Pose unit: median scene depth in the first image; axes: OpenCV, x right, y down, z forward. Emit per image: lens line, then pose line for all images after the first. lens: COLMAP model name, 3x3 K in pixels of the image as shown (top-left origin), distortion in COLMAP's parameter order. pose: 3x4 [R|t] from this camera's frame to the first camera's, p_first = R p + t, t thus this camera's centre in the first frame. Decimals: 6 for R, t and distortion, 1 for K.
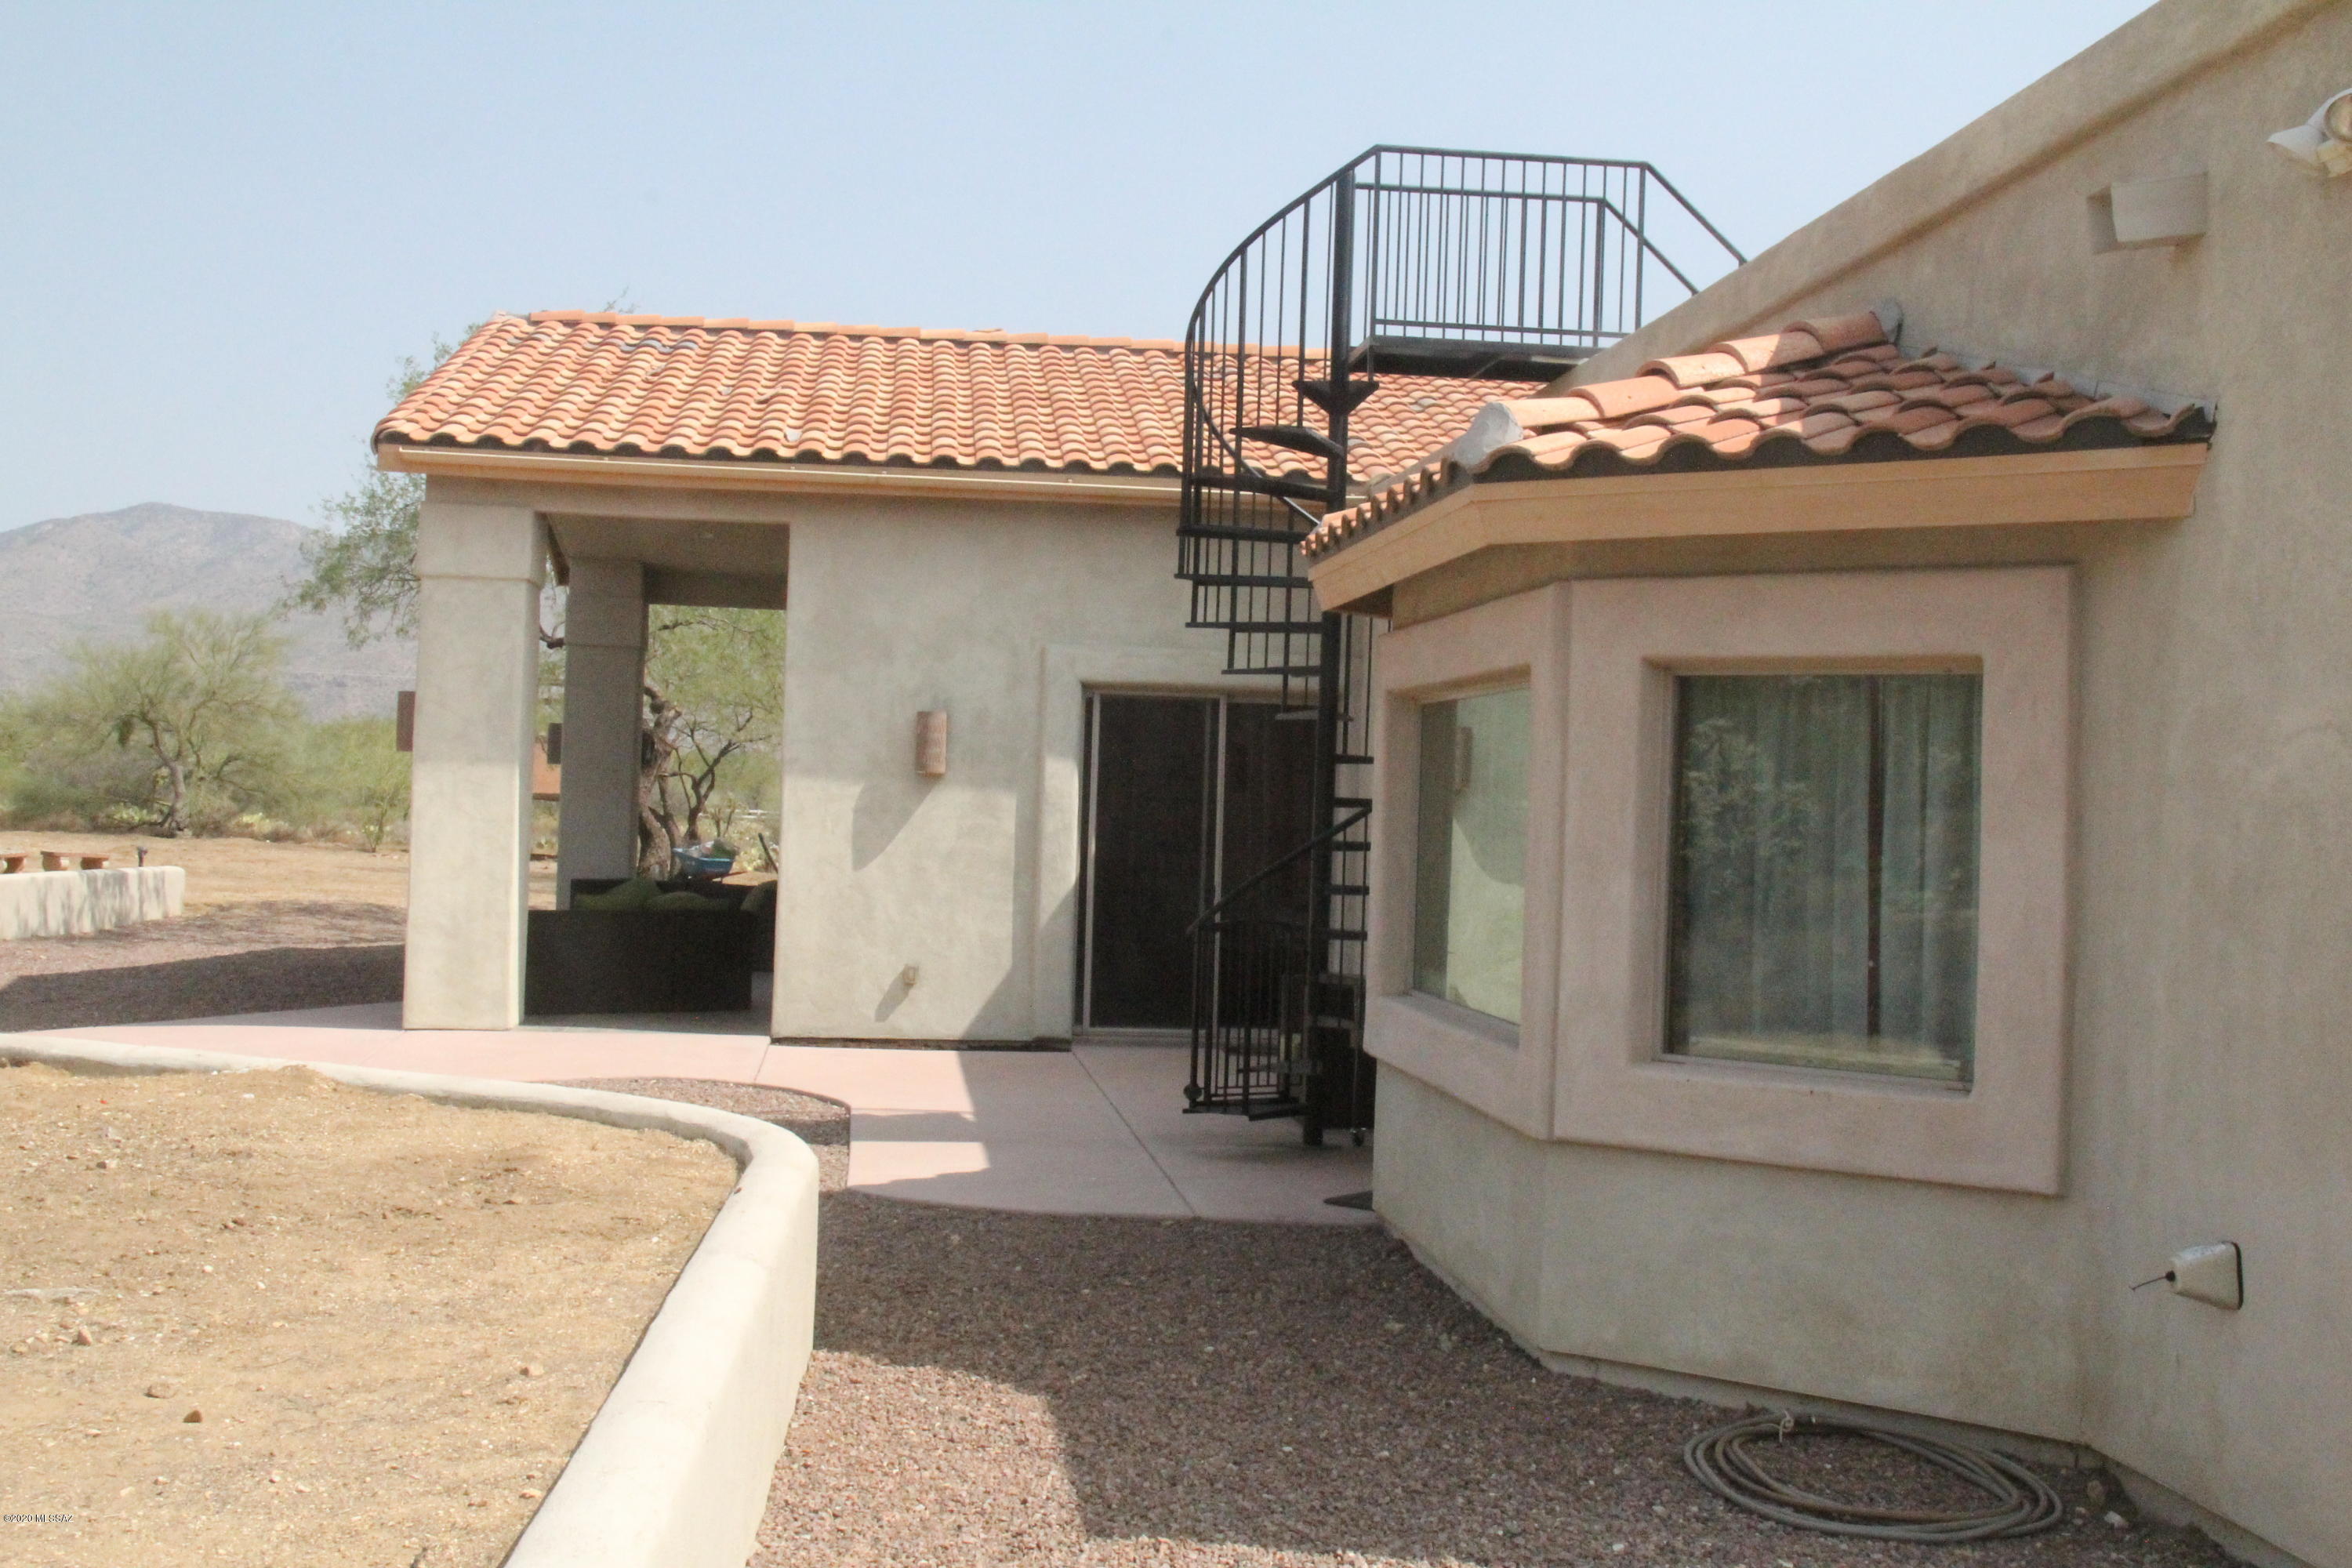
lens RADIAL K [[2718.9, 0, 1176.0], [0, 2718.9, 784.0], [0, 0, 1]] dist [0.003045, 0.036198]
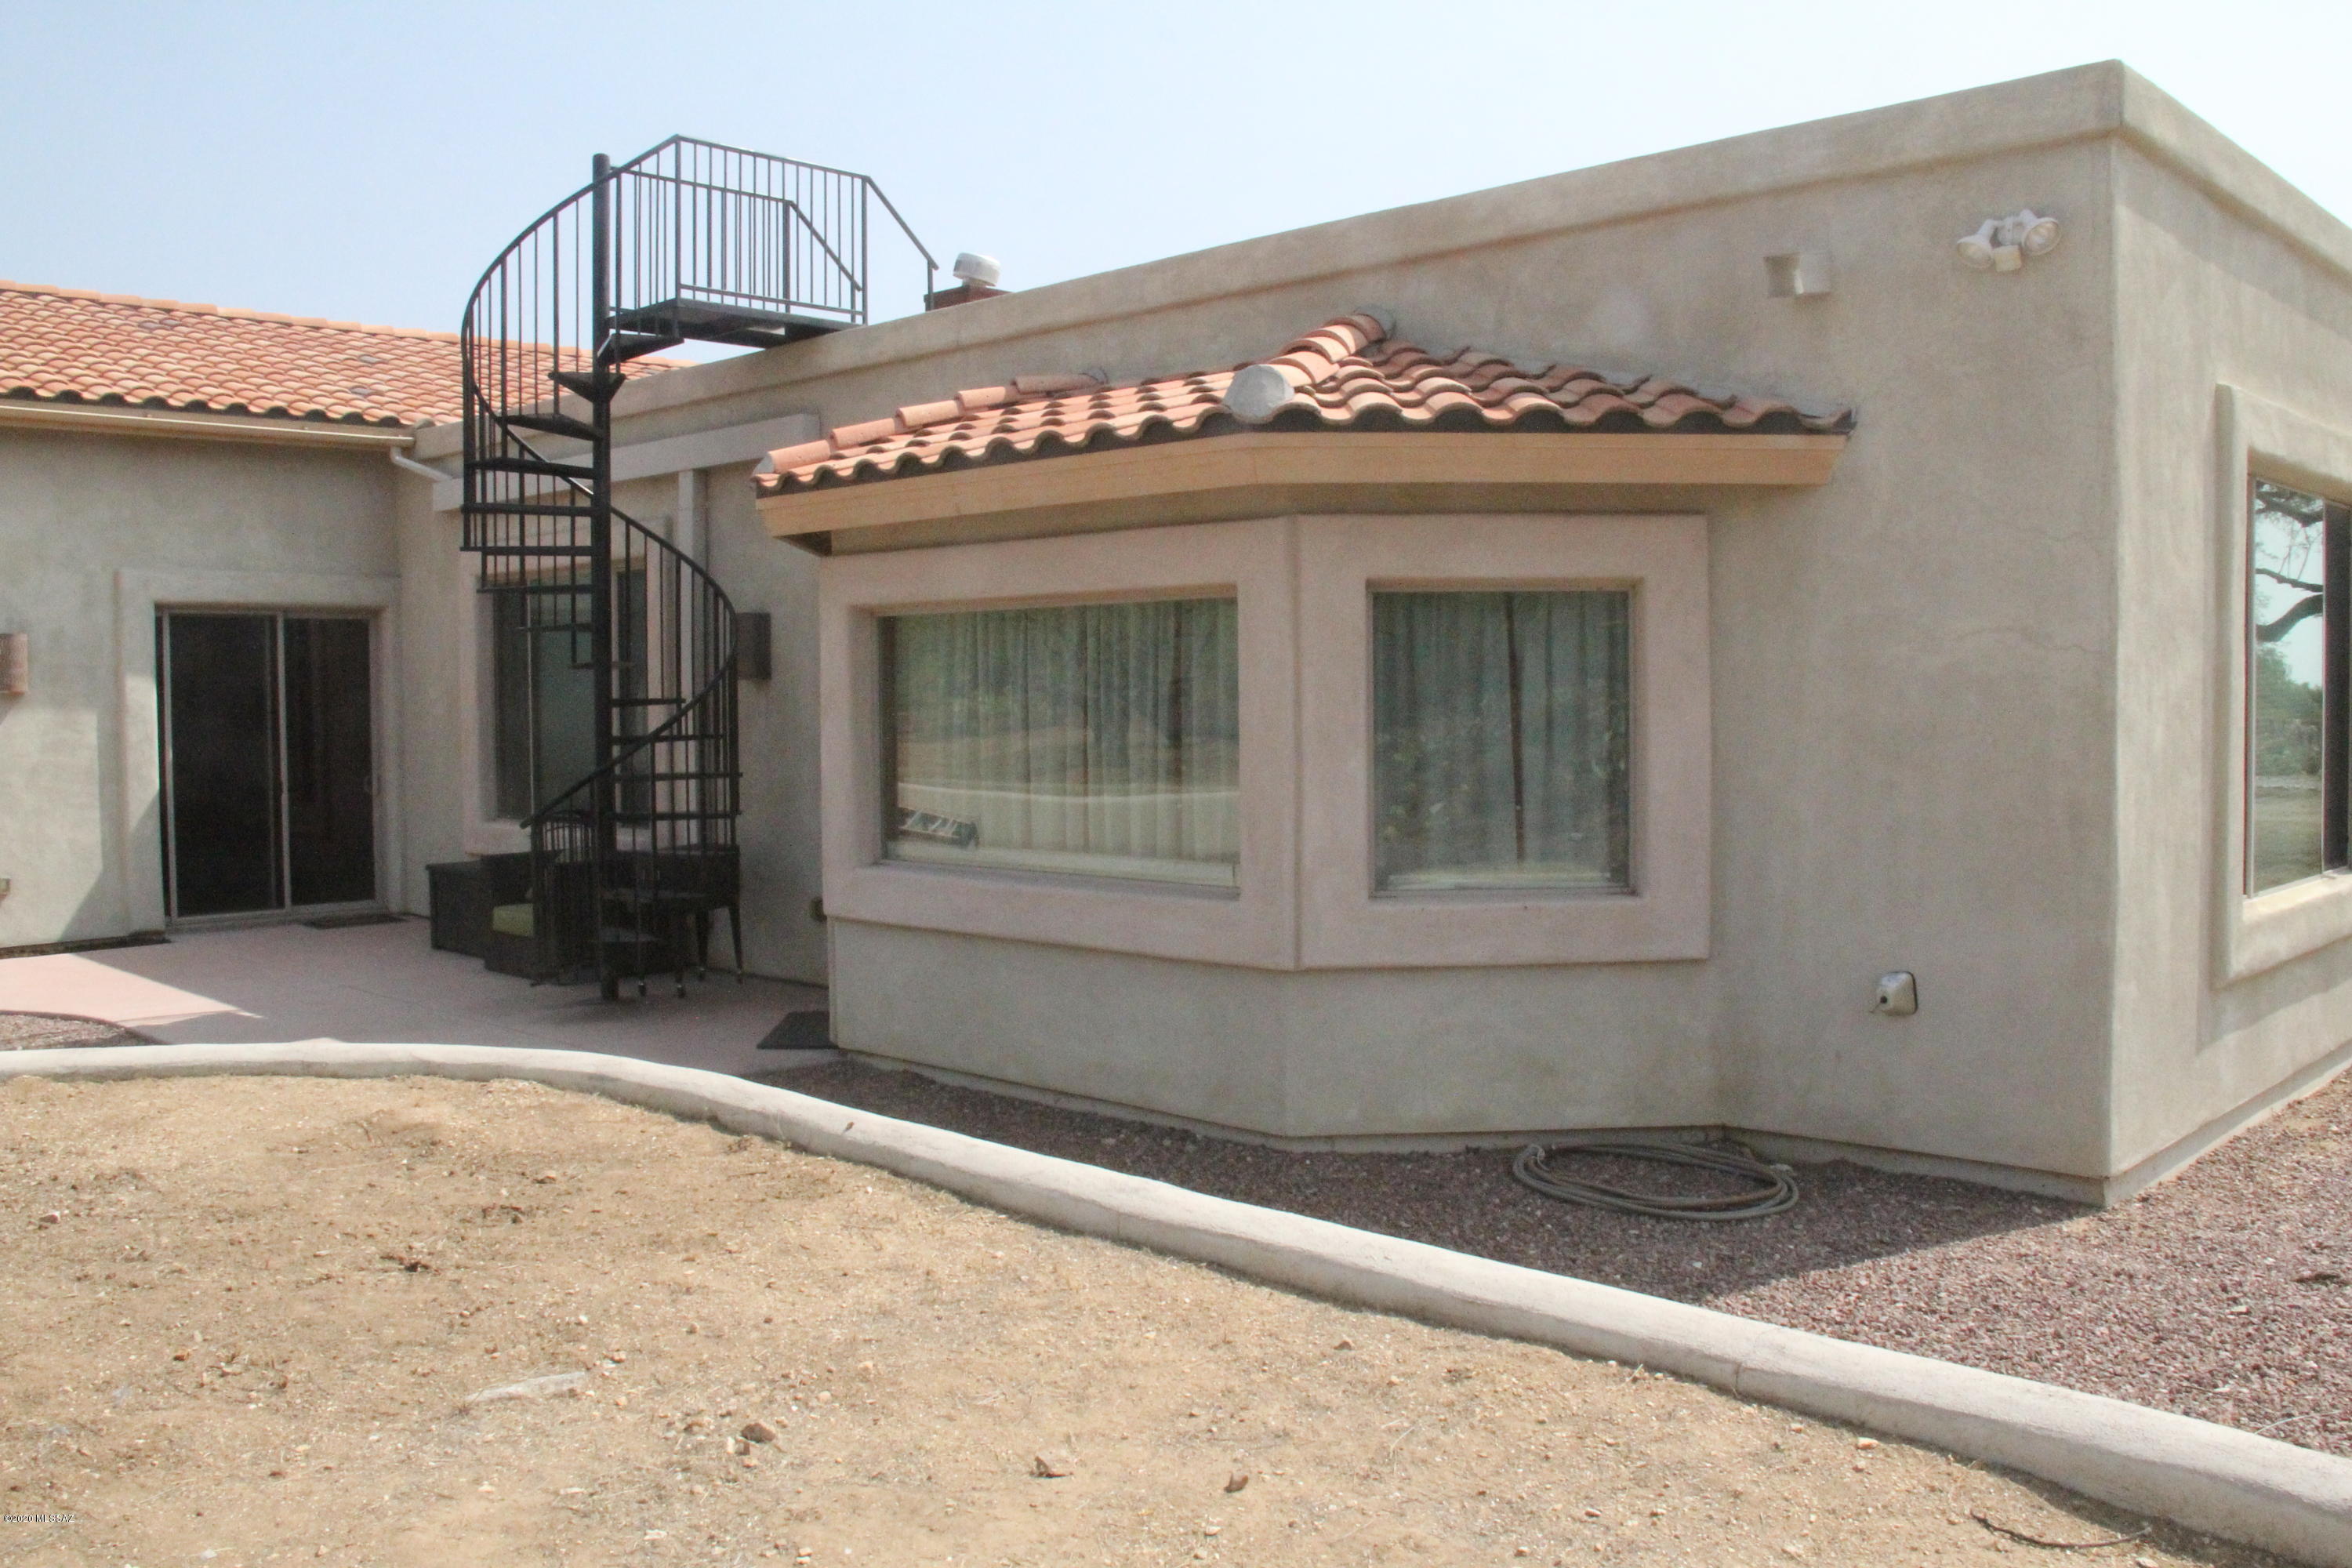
lens RADIAL K [[1944.9, 0, 1175.0], [0, 1944.9, 763.5], [0, 0, 1]] dist [-0.148732, 0.123880]
pose [[0.765489, -0.066728, 0.639979, -0.465186], [0.031491, 0.997301, 0.066318, -0.023150], [-0.642678, -0.030612, 0.765525, 0.364780]]
